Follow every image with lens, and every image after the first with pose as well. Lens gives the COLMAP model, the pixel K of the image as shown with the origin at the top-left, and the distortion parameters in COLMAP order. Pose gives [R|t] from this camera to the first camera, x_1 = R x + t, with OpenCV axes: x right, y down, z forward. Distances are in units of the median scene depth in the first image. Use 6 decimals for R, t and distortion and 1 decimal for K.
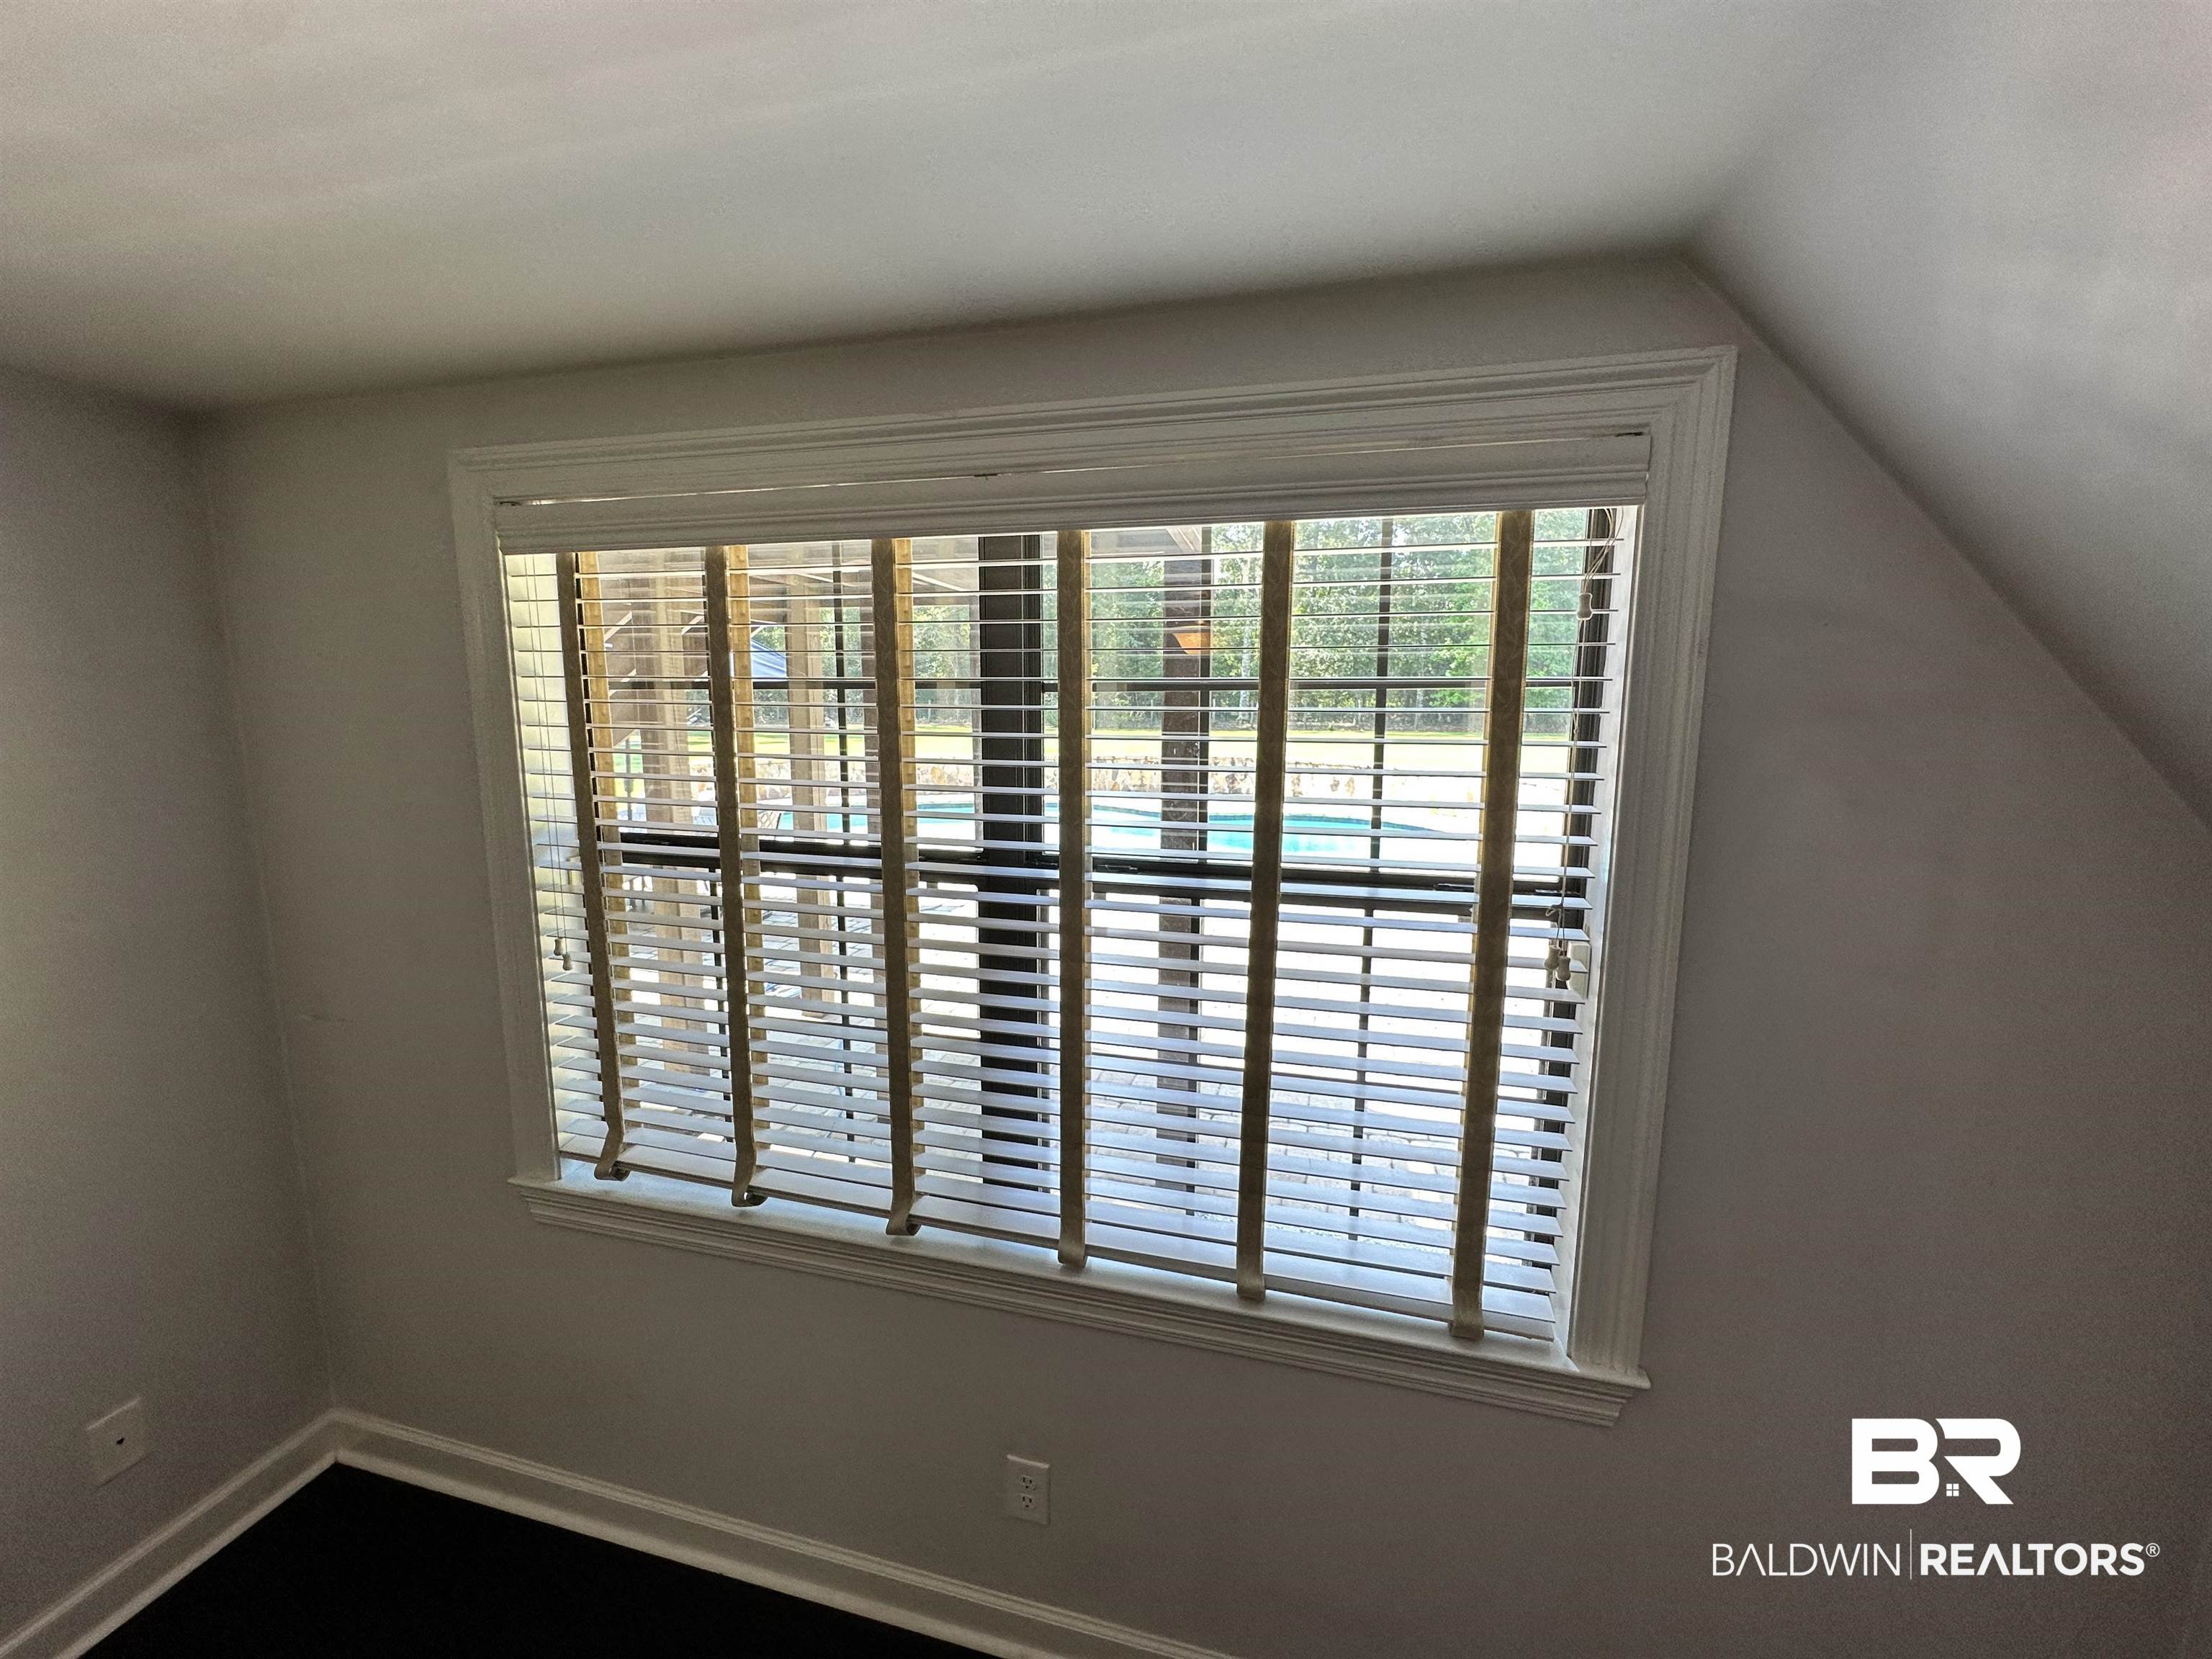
lens RADIAL K [[892.0, 0, 1106.0], [0, 892.0, 829.5], [0, 0, 1]] dist [-0.000417, -0.000202]
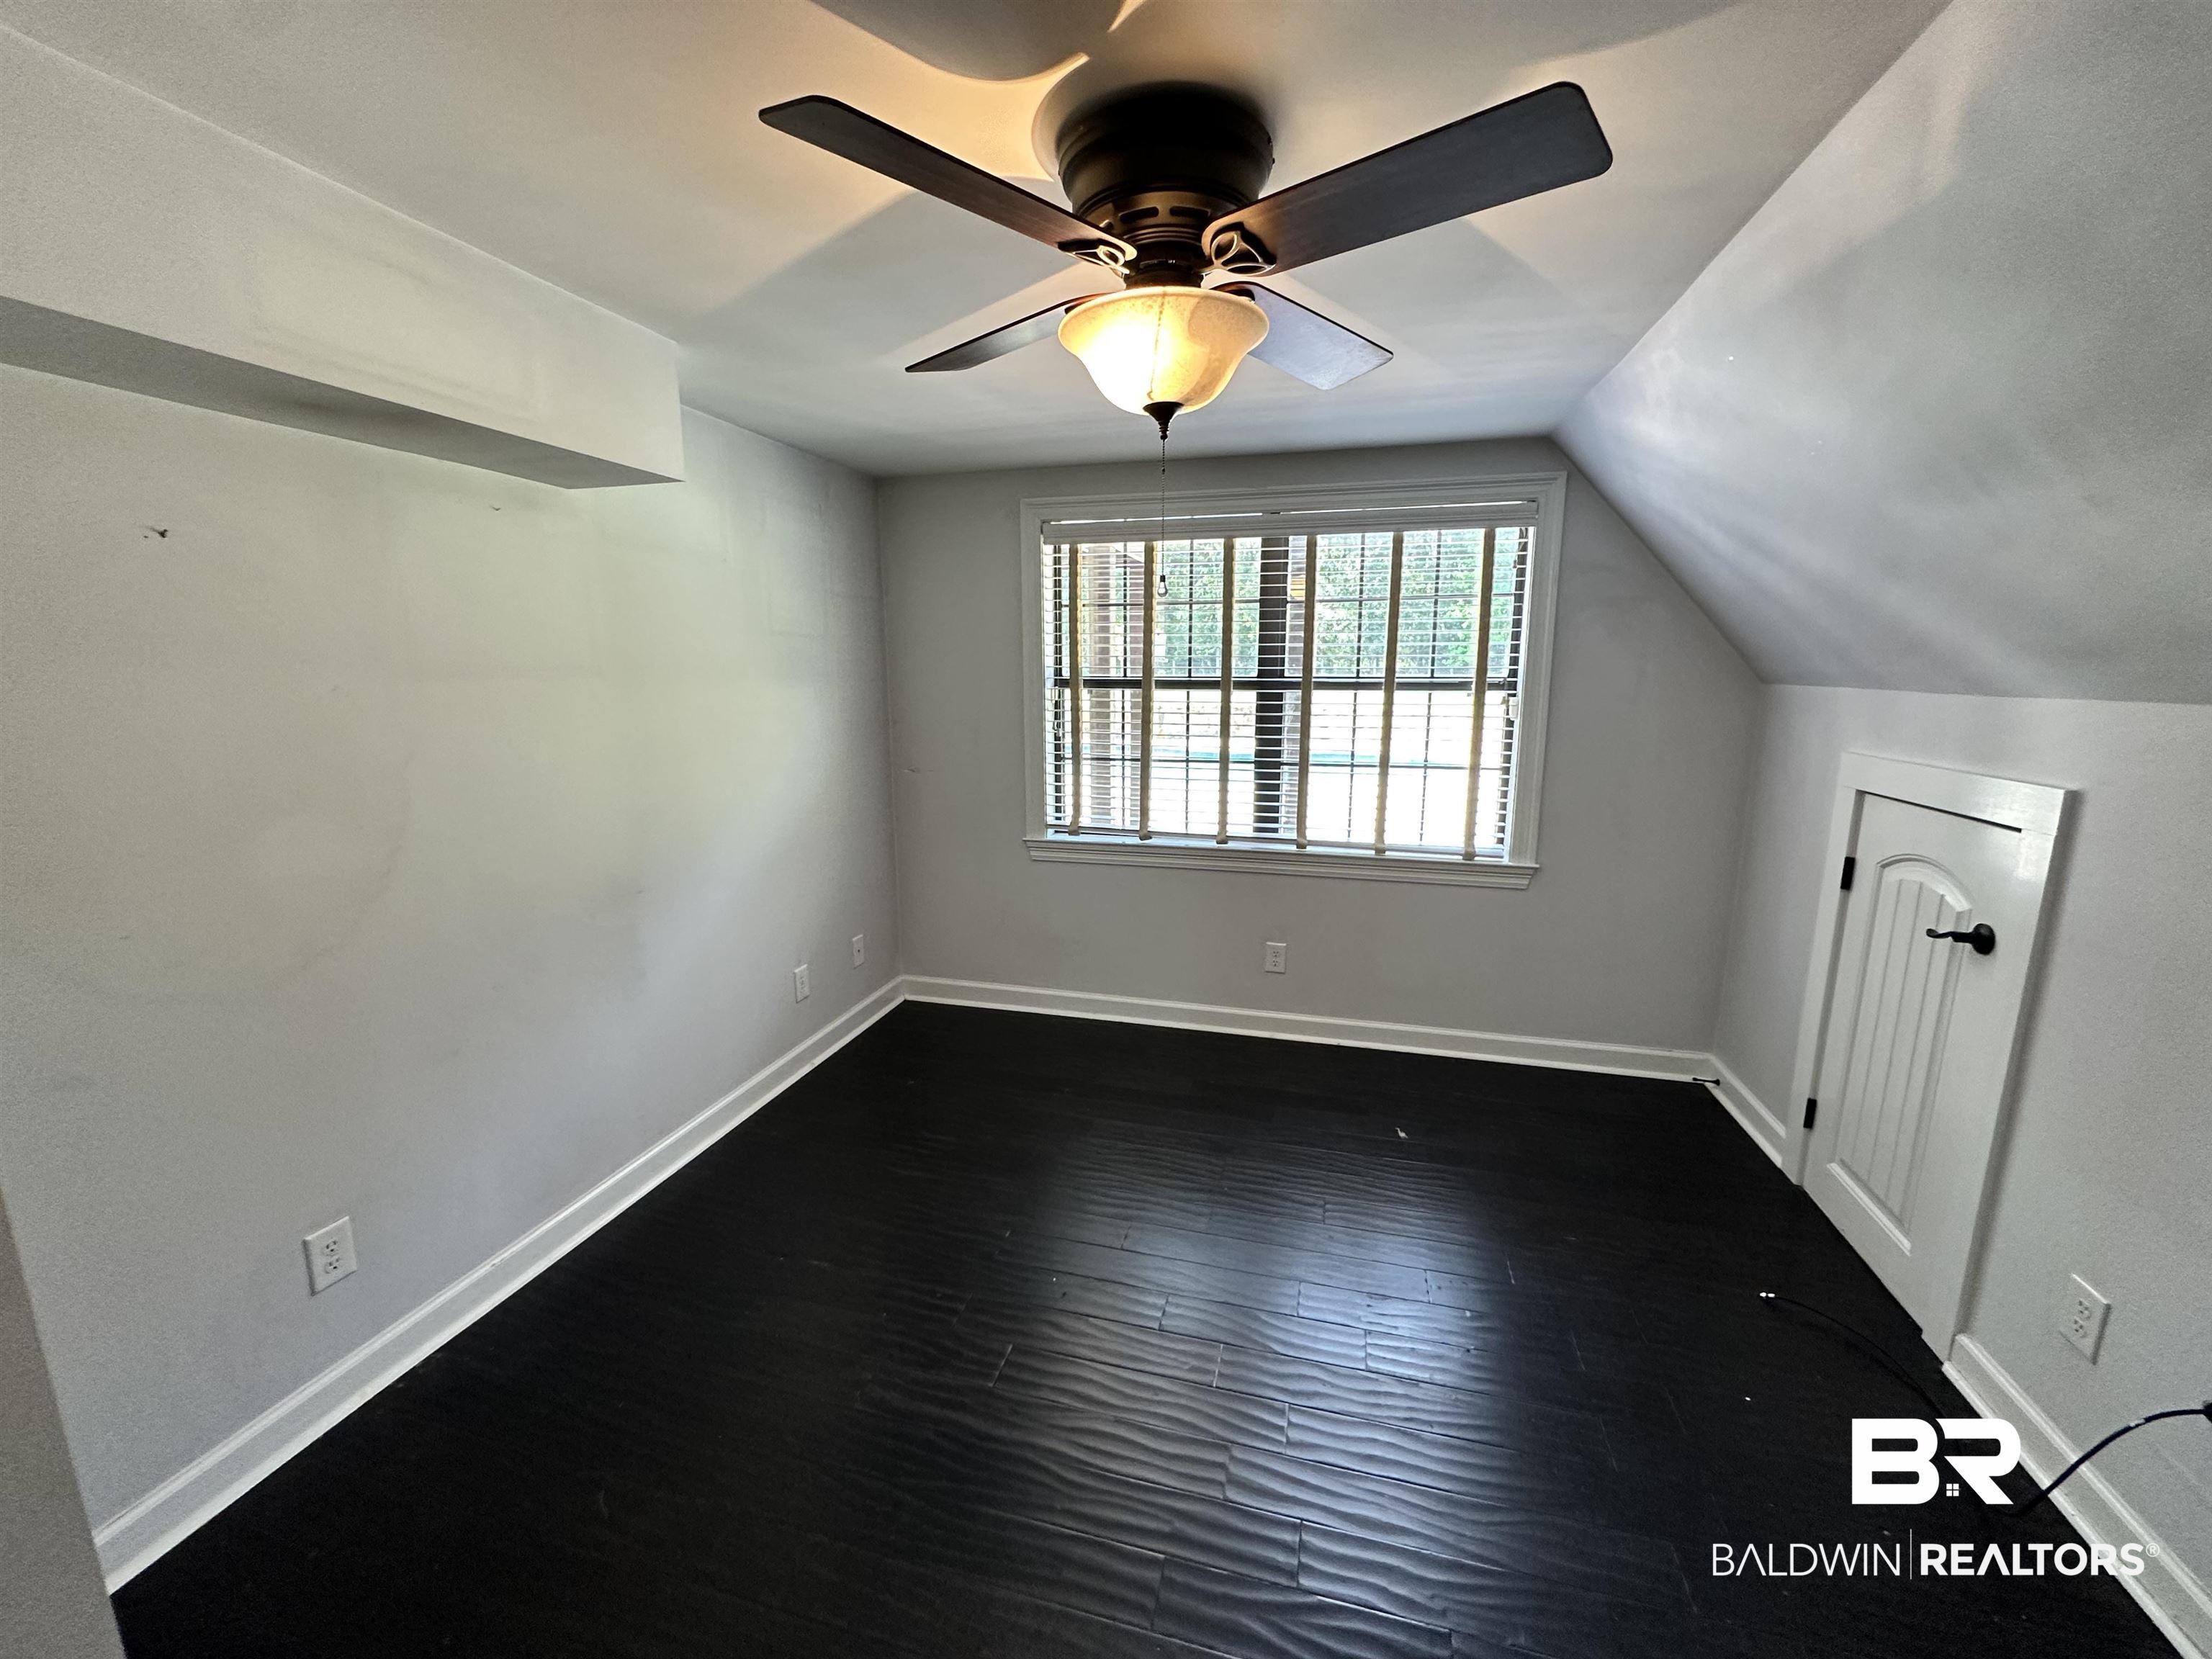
lens RADIAL K [[889.2, 0, 1106.0], [0, 889.2, 829.5], [0, 0, 1]] dist [-0.003118, -0.000376]
pose [[0.999816, 0.000670, -0.019186, -0.537772], [-0.000241, 0.999750, 0.022356, 0.407829], [0.019196, -0.022347, 0.999566, -1.431369]]
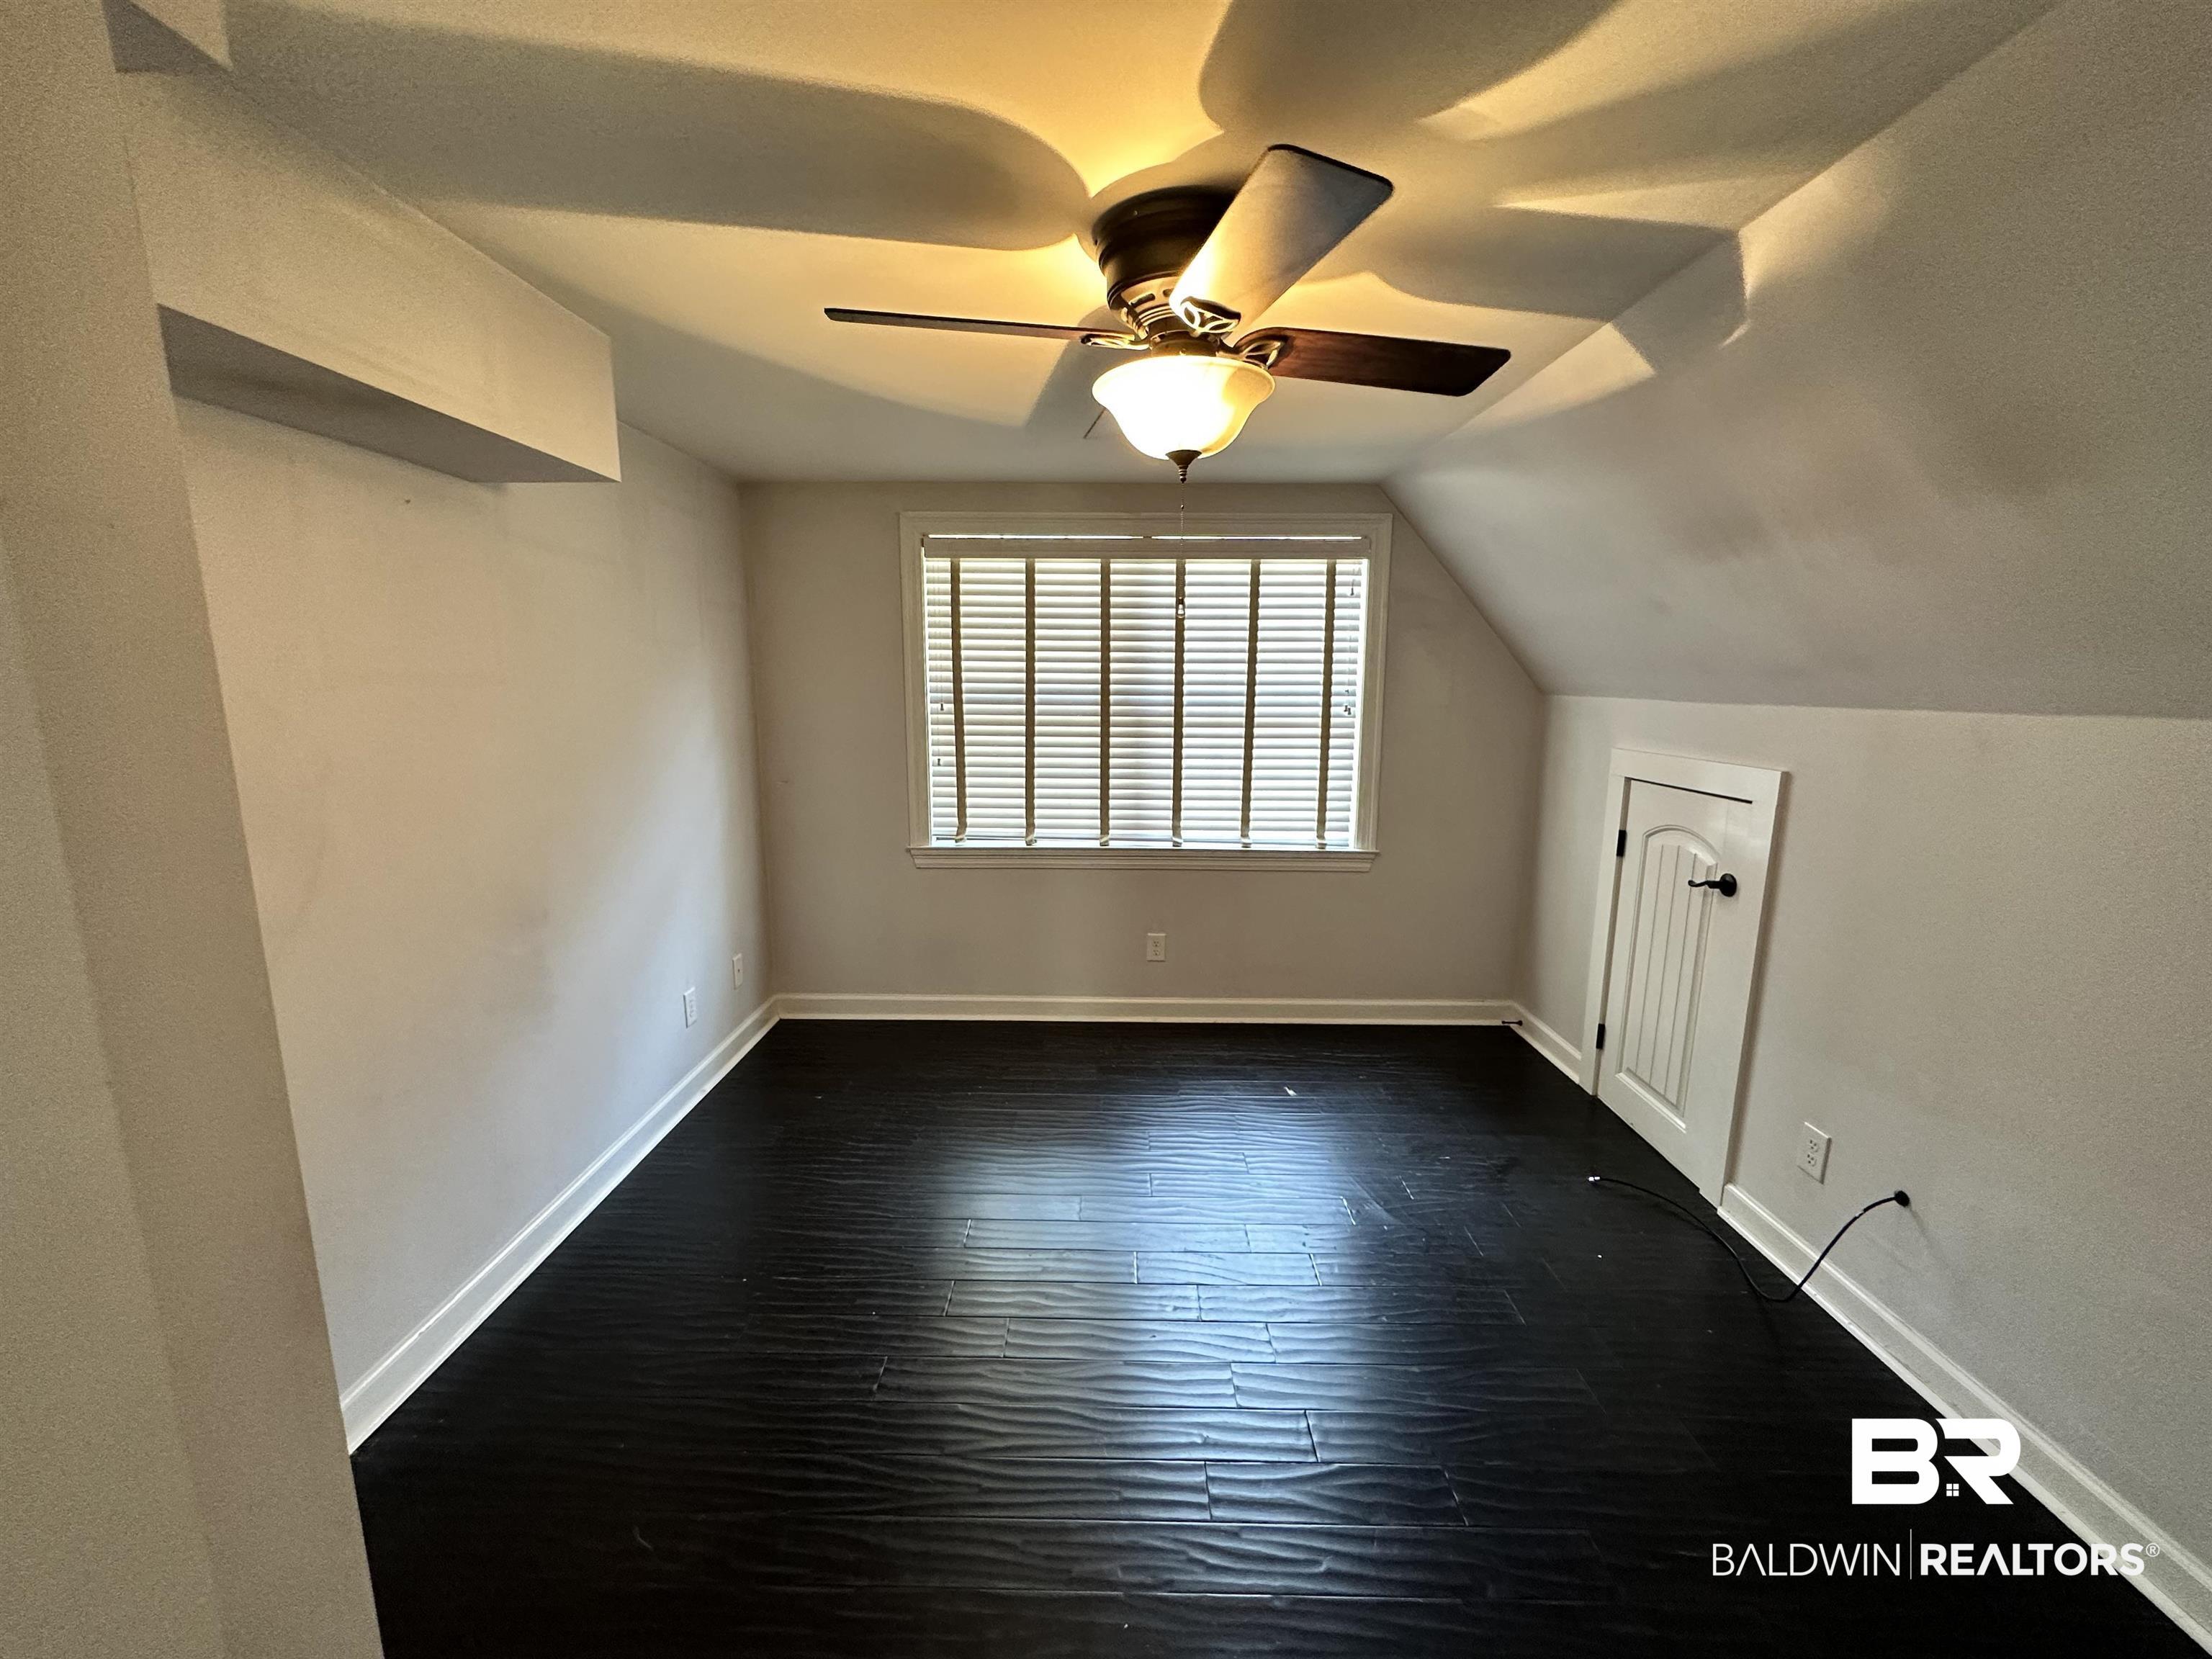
lens RADIAL K [[892.0, 0, 1106.0], [0, 892.0, 829.5], [0, 0, 1]] dist [-0.000417, -0.000202]
pose [[0.972195, -0.035354, 0.231490, -0.878092], [0.033305, 0.999364, 0.012757, 0.427031], [-0.231793, -0.004692, 0.972754, -1.532704]]
